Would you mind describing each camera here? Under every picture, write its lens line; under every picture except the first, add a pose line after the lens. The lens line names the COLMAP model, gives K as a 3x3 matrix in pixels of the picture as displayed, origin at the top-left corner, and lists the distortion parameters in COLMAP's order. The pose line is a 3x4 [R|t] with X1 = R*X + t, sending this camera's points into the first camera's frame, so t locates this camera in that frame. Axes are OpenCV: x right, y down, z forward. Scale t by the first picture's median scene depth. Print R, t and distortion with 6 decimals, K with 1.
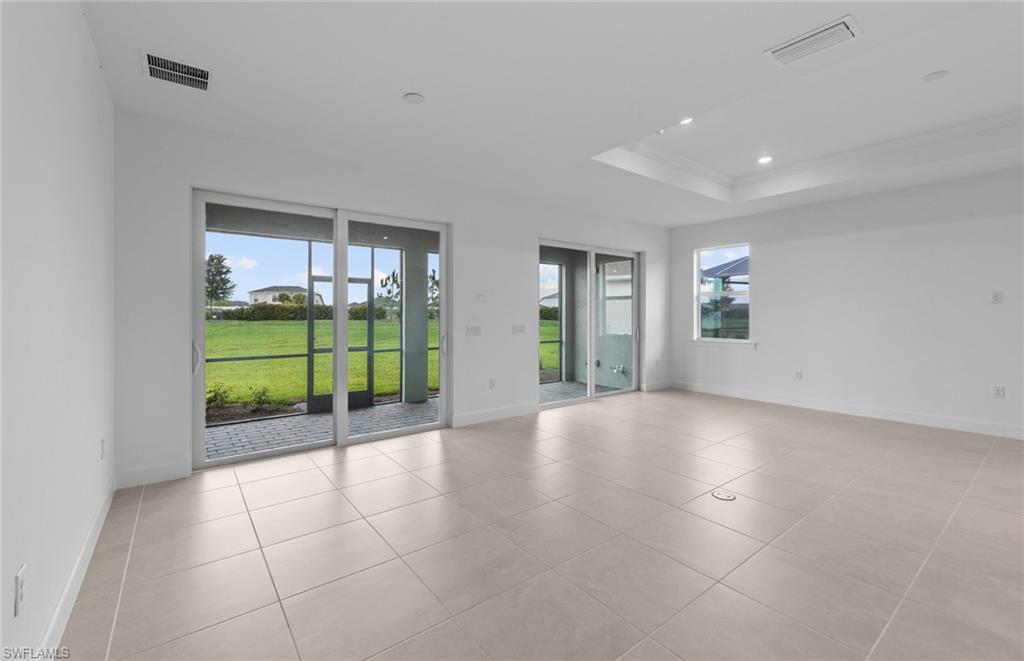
lens RADIAL K [[431.4, 0, 513.0], [0, 431.4, 314.8], [0, 0, 1]] dist [0.011857, -0.000547]
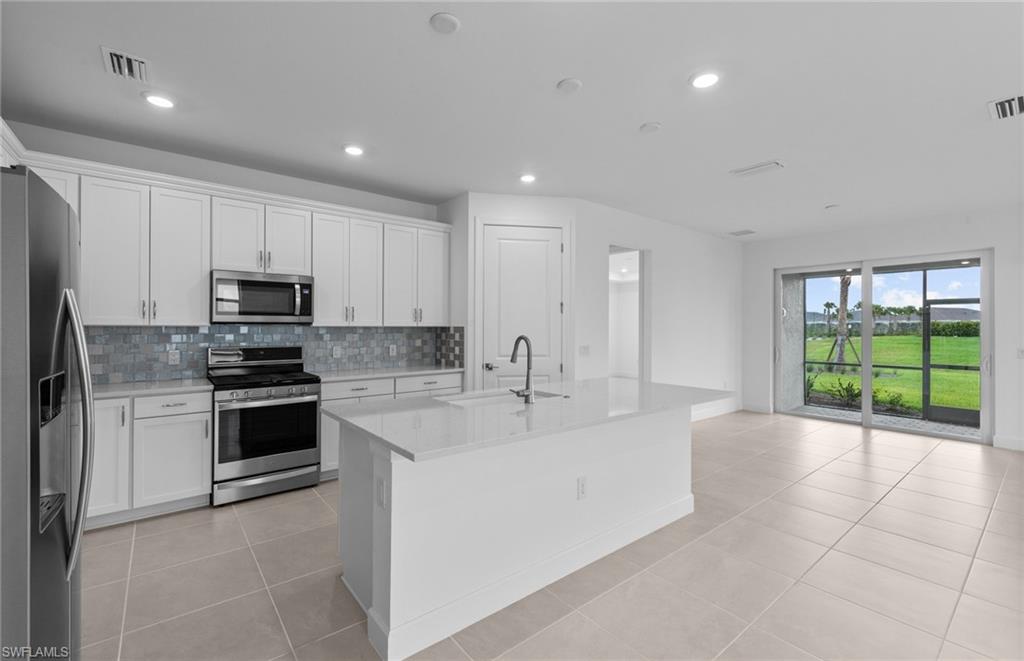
lens RADIAL K [[431.4, 0, 500.3], [0, 431.4, 330.3], [0, 0, 1]] dist [0.011857, -0.000547]
pose [[0.012655, 0.008705, -0.999882, 0.143874], [-0.005944, 0.999945, 0.008630, -0.002790], [0.999902, 0.005834, 0.012706, -0.030930]]
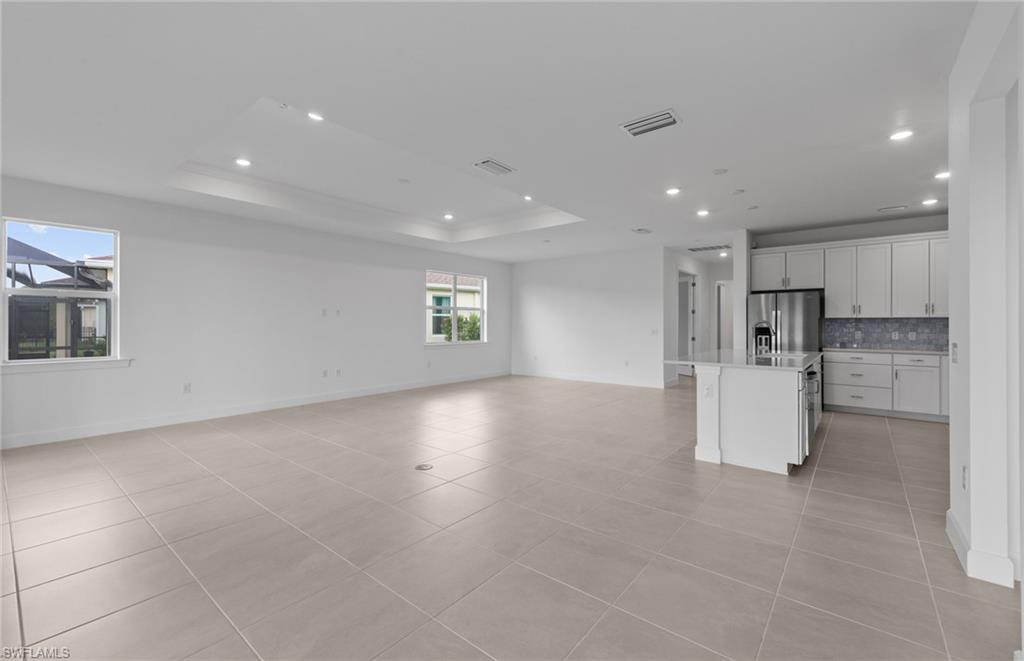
lens RADIAL K [[431.4, 0, 508.8], [0, 431.4, 322.0], [0, 0, 1]] dist [0.011857, -0.000547]
pose [[-0.243324, 0.005446, 0.969930, -0.083026], [0.000711, 0.999985, -0.005436, 0.000446], [-0.969945, -0.000633, -0.243324, 0.112455]]
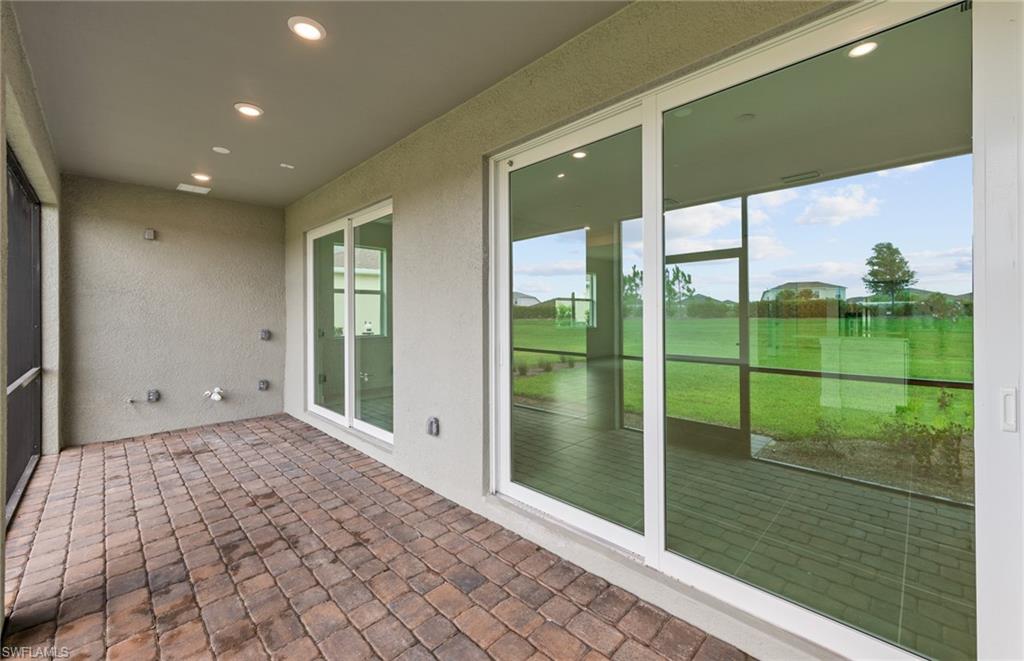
lens RADIAL K [[406.3, 0, 509.8], [0, 406.3, 315.2], [0, 0, 1]] dist [0.006177, -0.001651]
pose [[-0.129047, -0.001764, 0.991637, -0.123314], [0.005298, 0.999983, 0.002468, 0.001400], [-0.991624, 0.005572, -0.129036, 0.176682]]
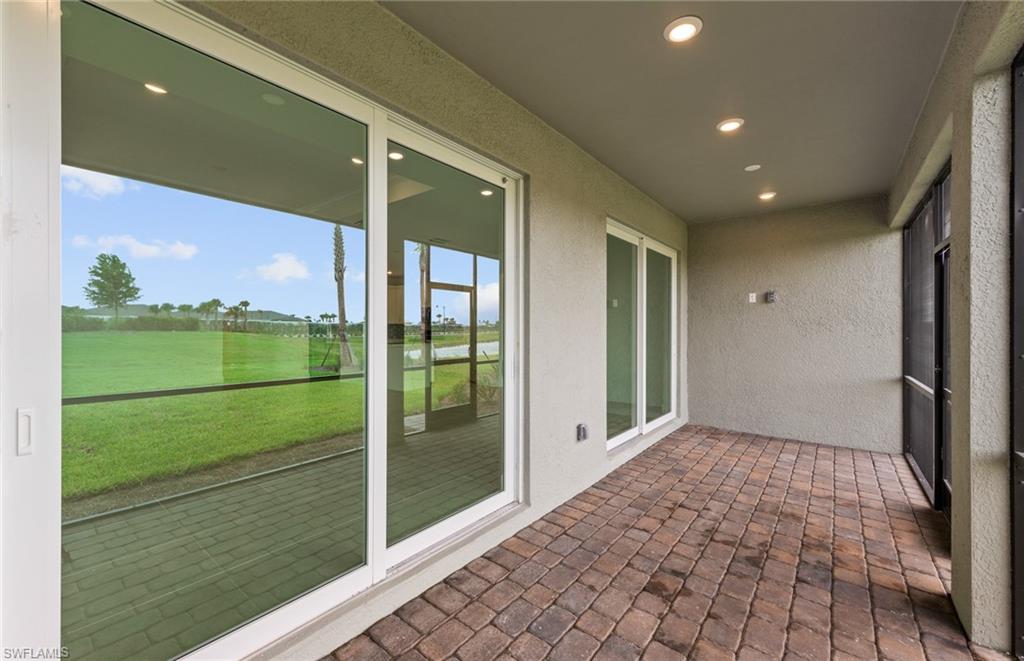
lens RADIAL K [[406.3, 0, 511.0], [0, 406.3, 330.1], [0, 0, 1]] dist [0.006177, -0.001651]
pose [[-0.970651, -0.000725, -0.240492, 0.038498], [-0.002451, 0.999973, 0.006876, 0.001189], [0.240481, 0.007264, -0.970627, 0.294217]]
